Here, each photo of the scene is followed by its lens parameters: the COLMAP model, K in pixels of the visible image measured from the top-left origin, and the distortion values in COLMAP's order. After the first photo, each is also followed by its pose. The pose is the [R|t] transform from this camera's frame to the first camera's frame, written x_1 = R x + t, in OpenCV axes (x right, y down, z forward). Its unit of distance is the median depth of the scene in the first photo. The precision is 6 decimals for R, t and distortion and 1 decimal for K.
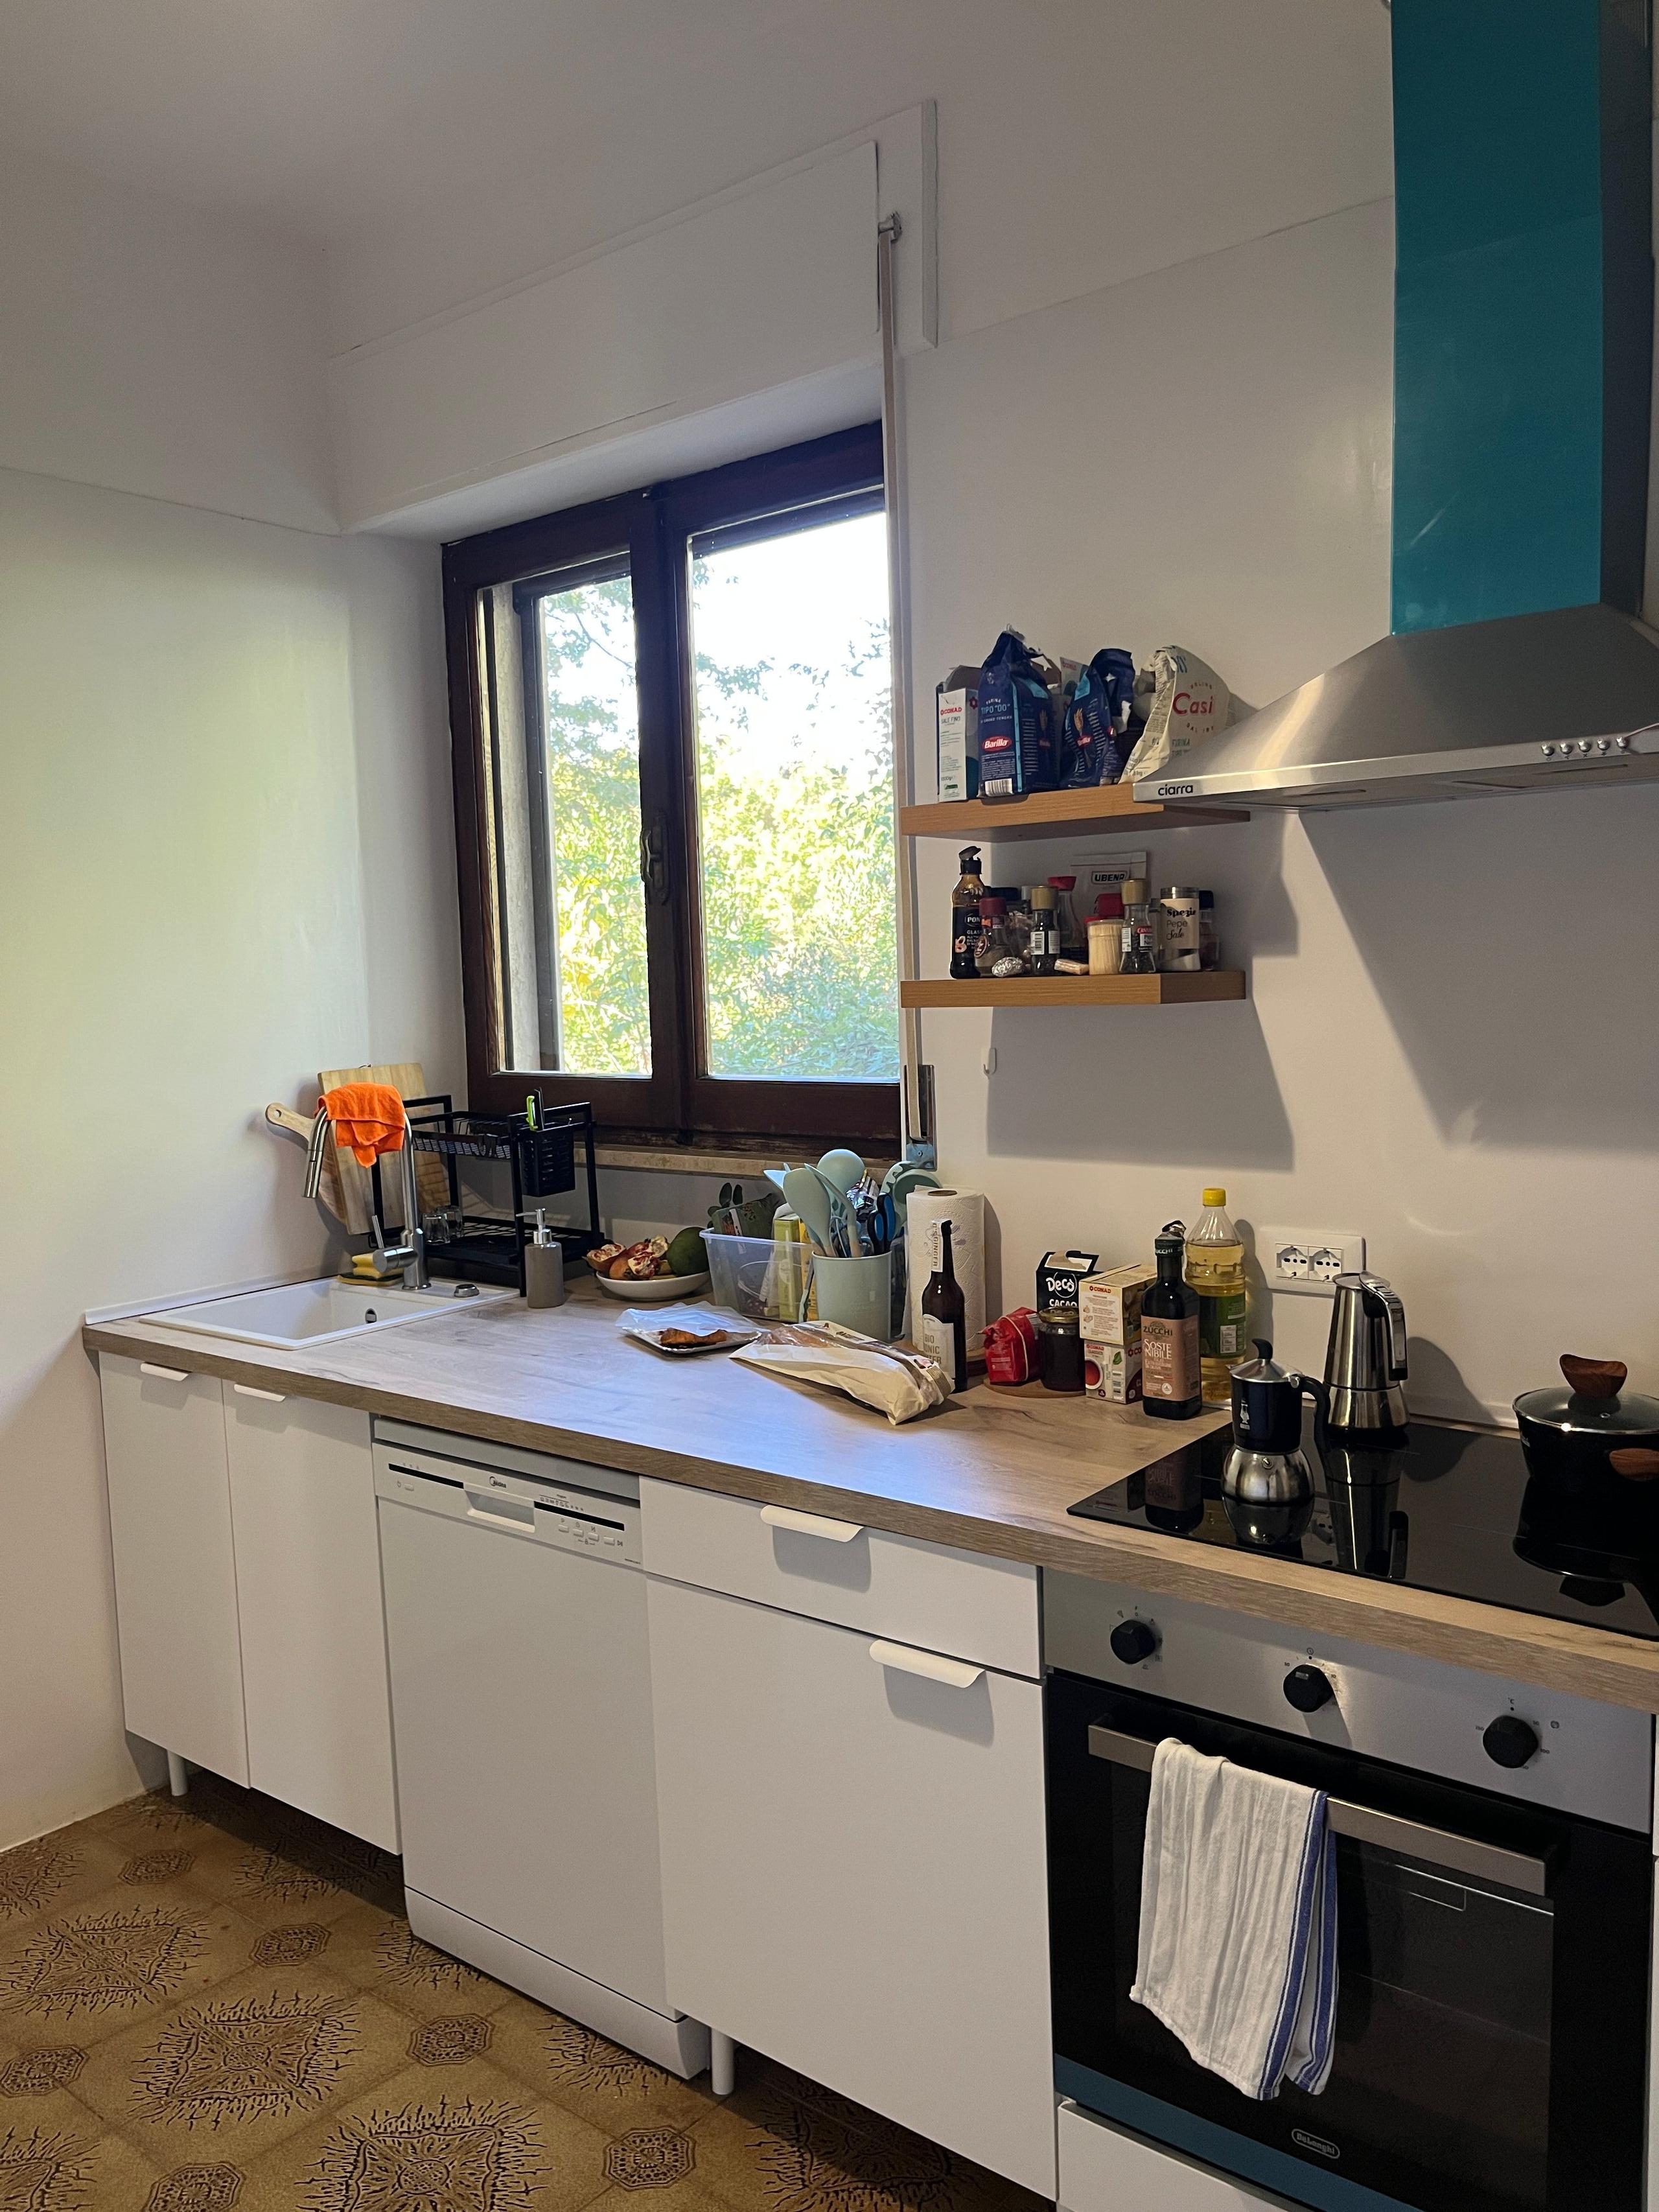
lens RADIAL K [[1694.3, 0, 825.1], [0, 1694.3, 1115.2], [0, 0, 1]] dist [0.017146, -0.006806]
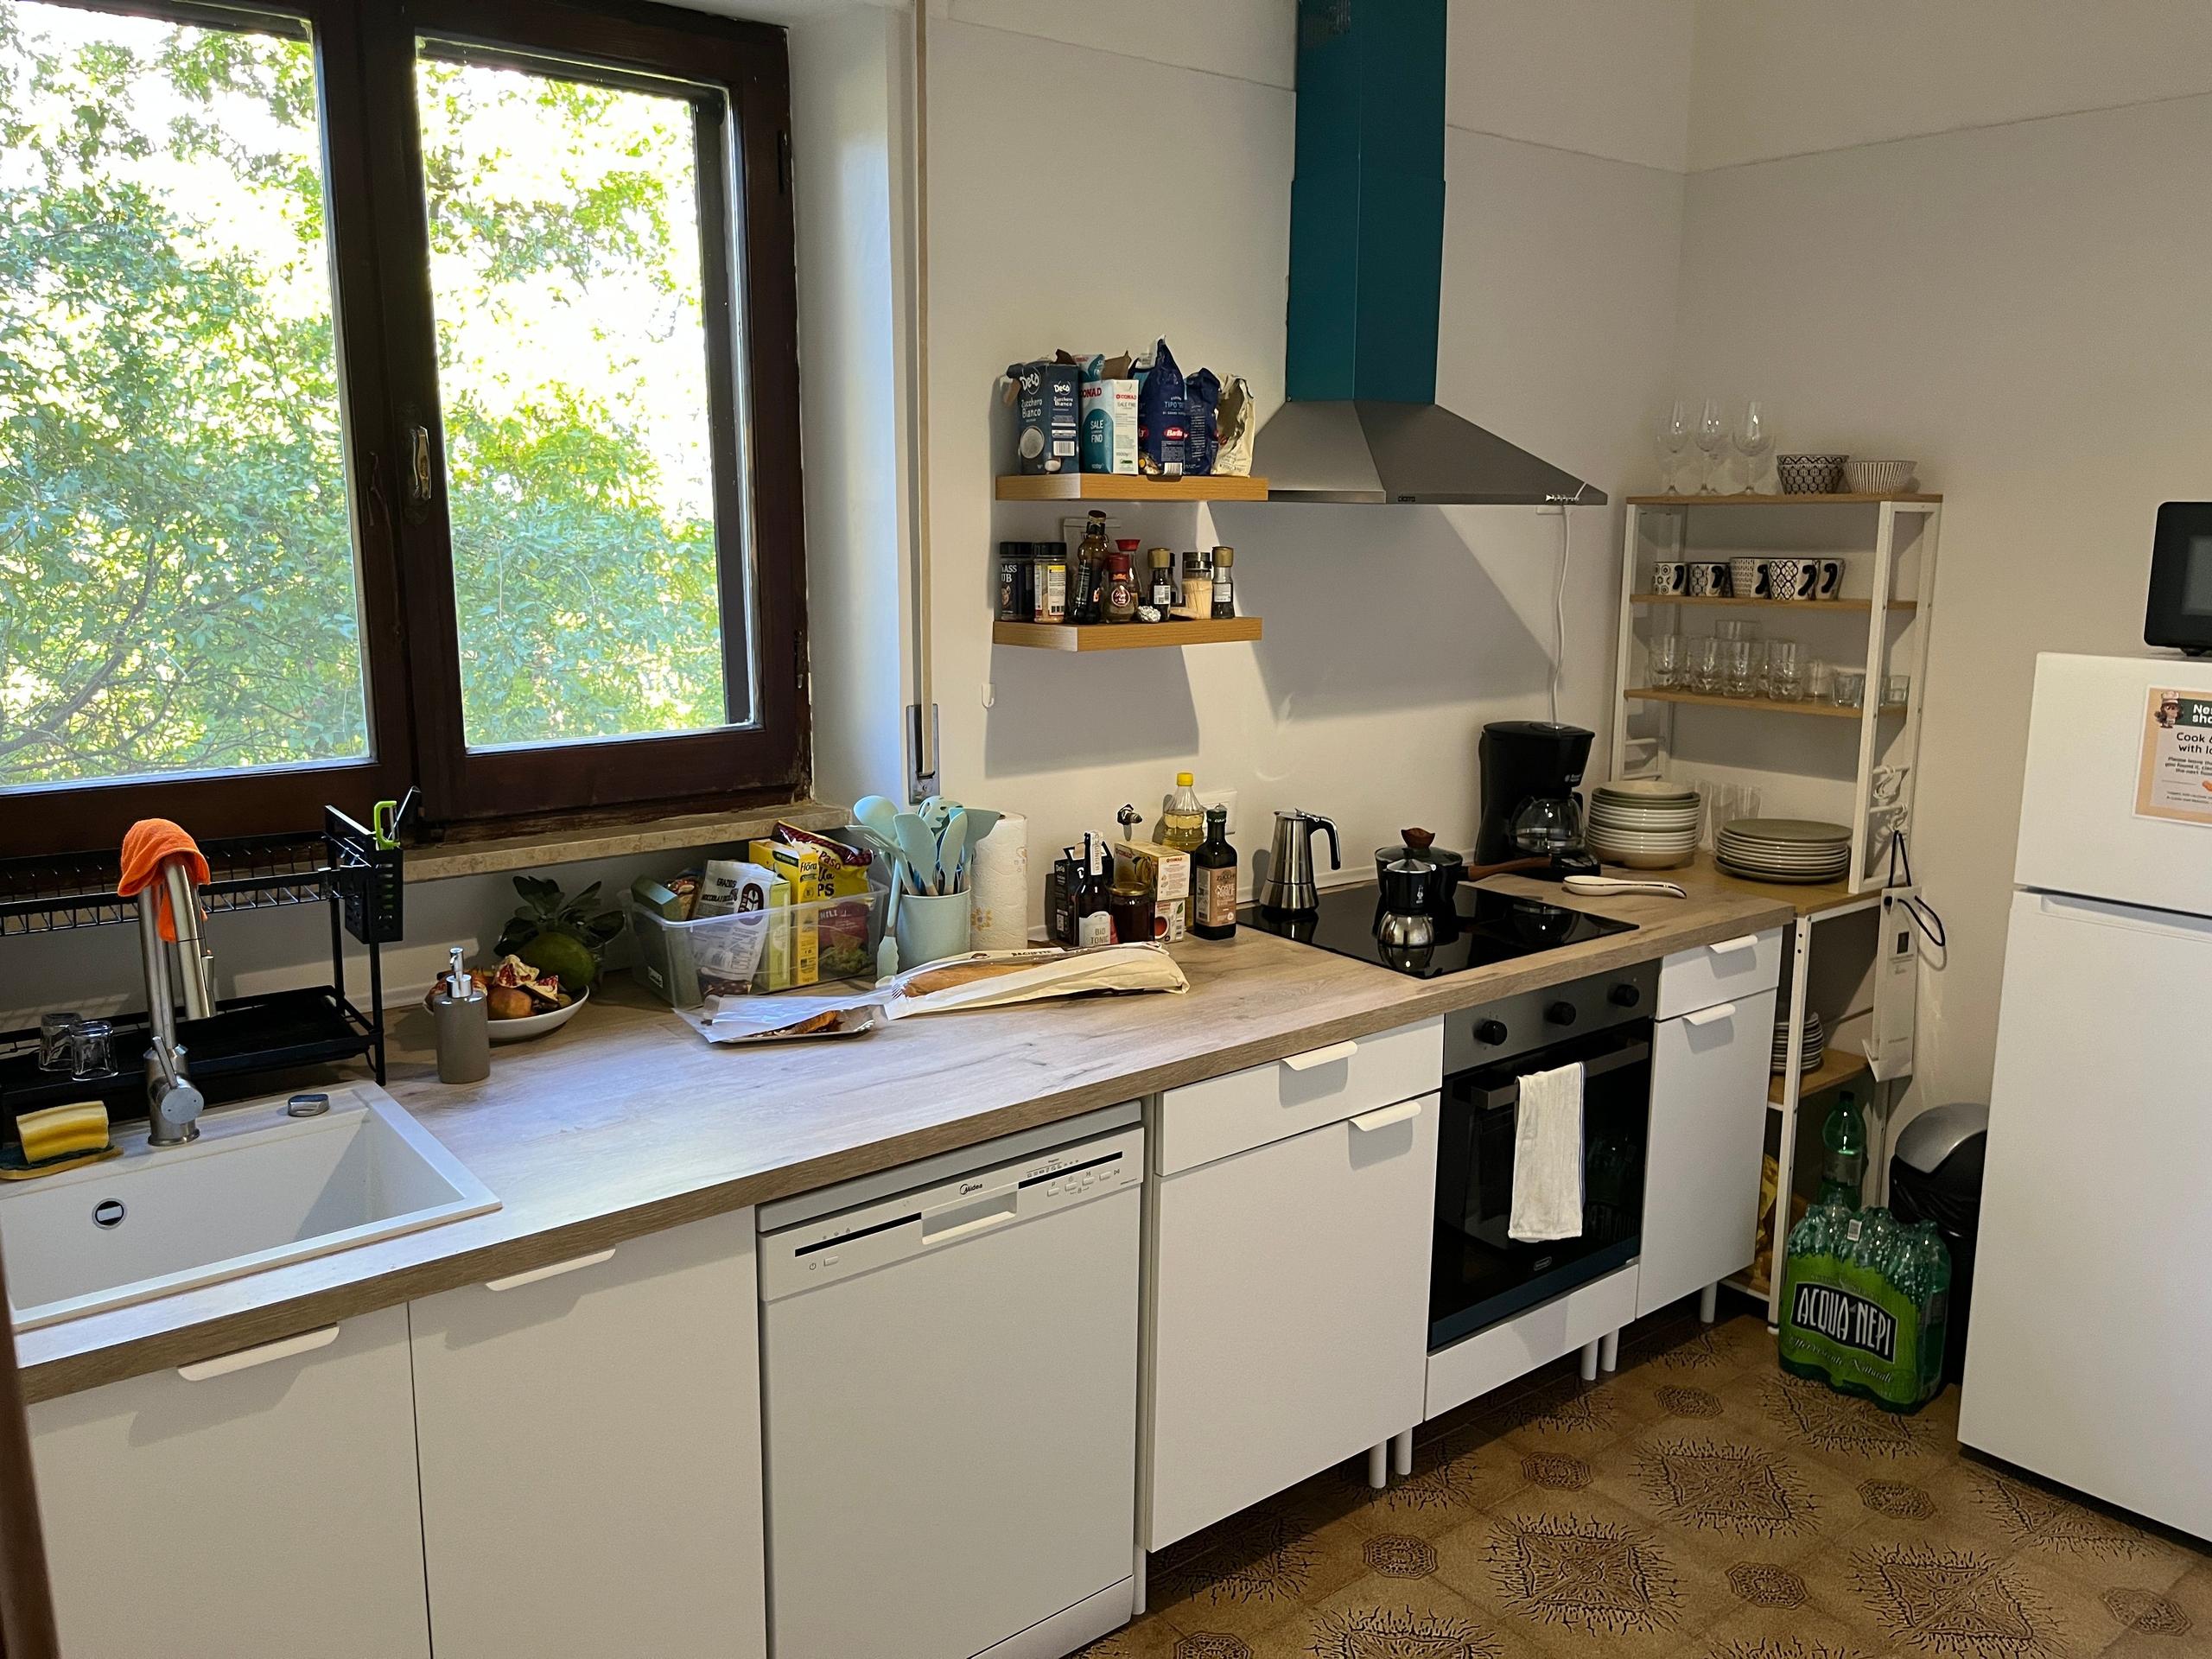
lens RADIAL K [[1694.4, 0, 1102.9], [0, 1694.4, 822.5], [0, 0, 1]] dist [0.017146, -0.006806]
pose [[0.209729, -0.145548, 0.966866, -1.095299], [0.075380, 0.988322, 0.132427, -0.101525], [-0.974850, 0.045109, 0.218251, 0.757475]]
